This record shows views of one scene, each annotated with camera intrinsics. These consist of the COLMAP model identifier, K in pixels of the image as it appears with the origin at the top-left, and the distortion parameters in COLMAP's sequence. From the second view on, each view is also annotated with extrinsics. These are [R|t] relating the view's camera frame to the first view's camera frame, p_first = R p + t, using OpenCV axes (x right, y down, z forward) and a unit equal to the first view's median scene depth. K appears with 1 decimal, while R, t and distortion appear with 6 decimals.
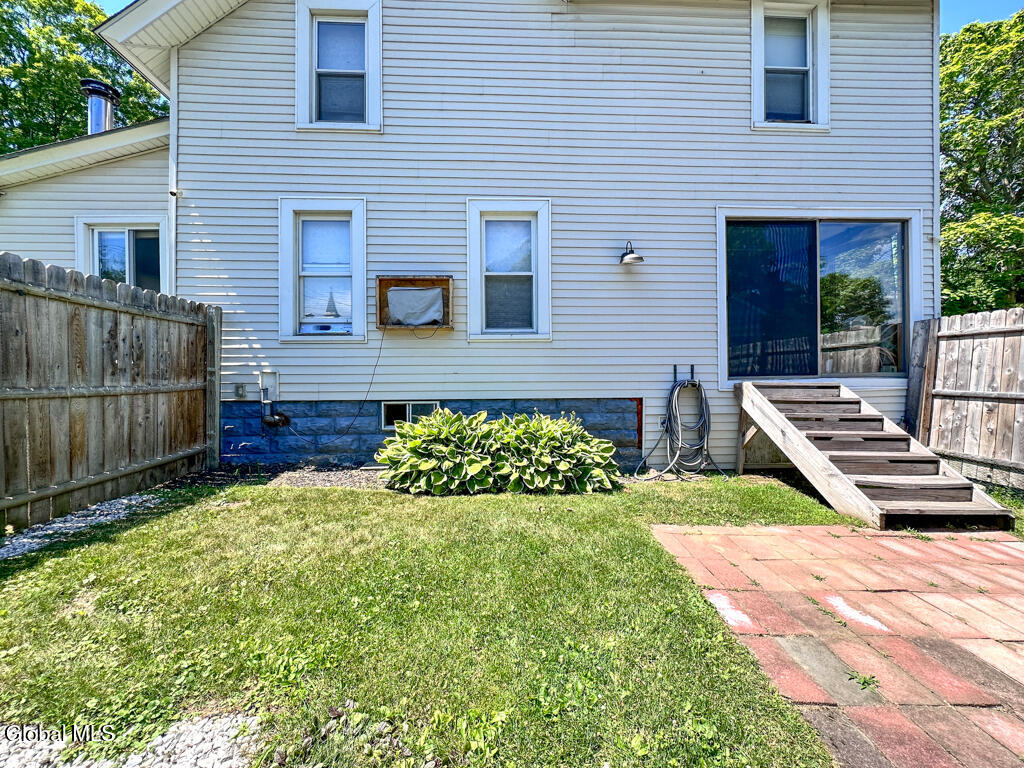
lens RADIAL K [[408.9, 0, 512.0], [0, 408.9, 384.0], [0, 0, 1]] dist [-0.000854, 0.000031]
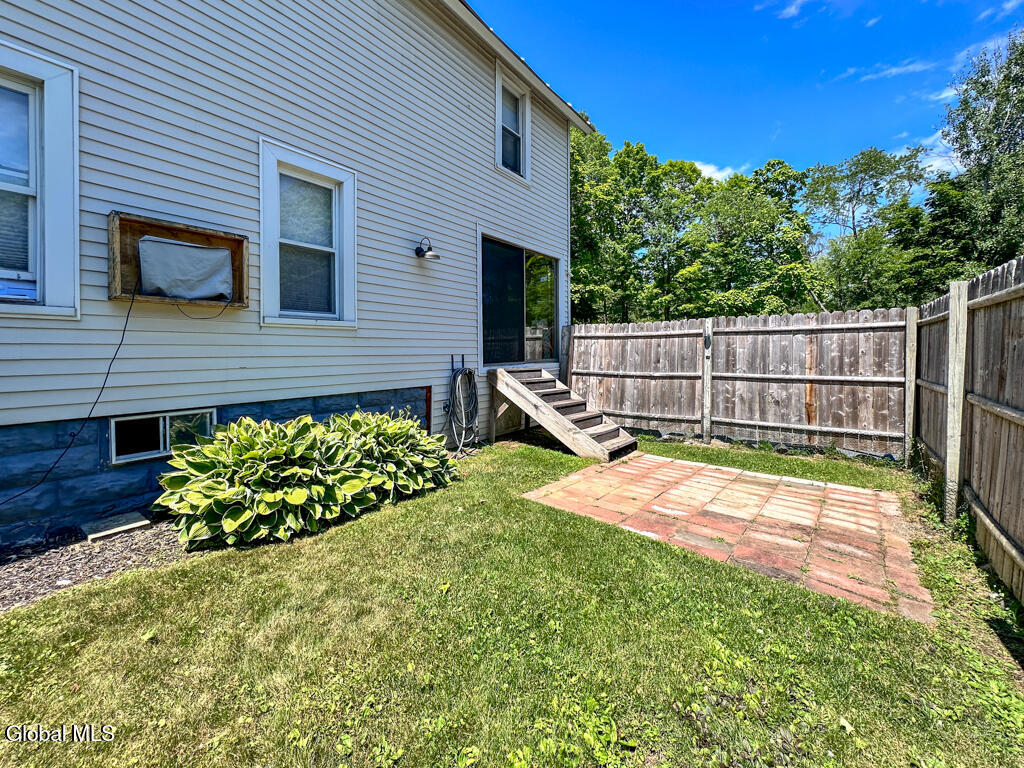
lens RADIAL K [[410.2, 0, 508.0], [0, 410.2, 358.7], [0, 0, 1]] dist [-0.000810, -0.000151]
pose [[0.657407, -0.007944, 0.753494, -0.377134], [0.009381, 0.999953, 0.002357, -0.039582], [-0.753477, 0.005520, 0.657451, 0.151651]]
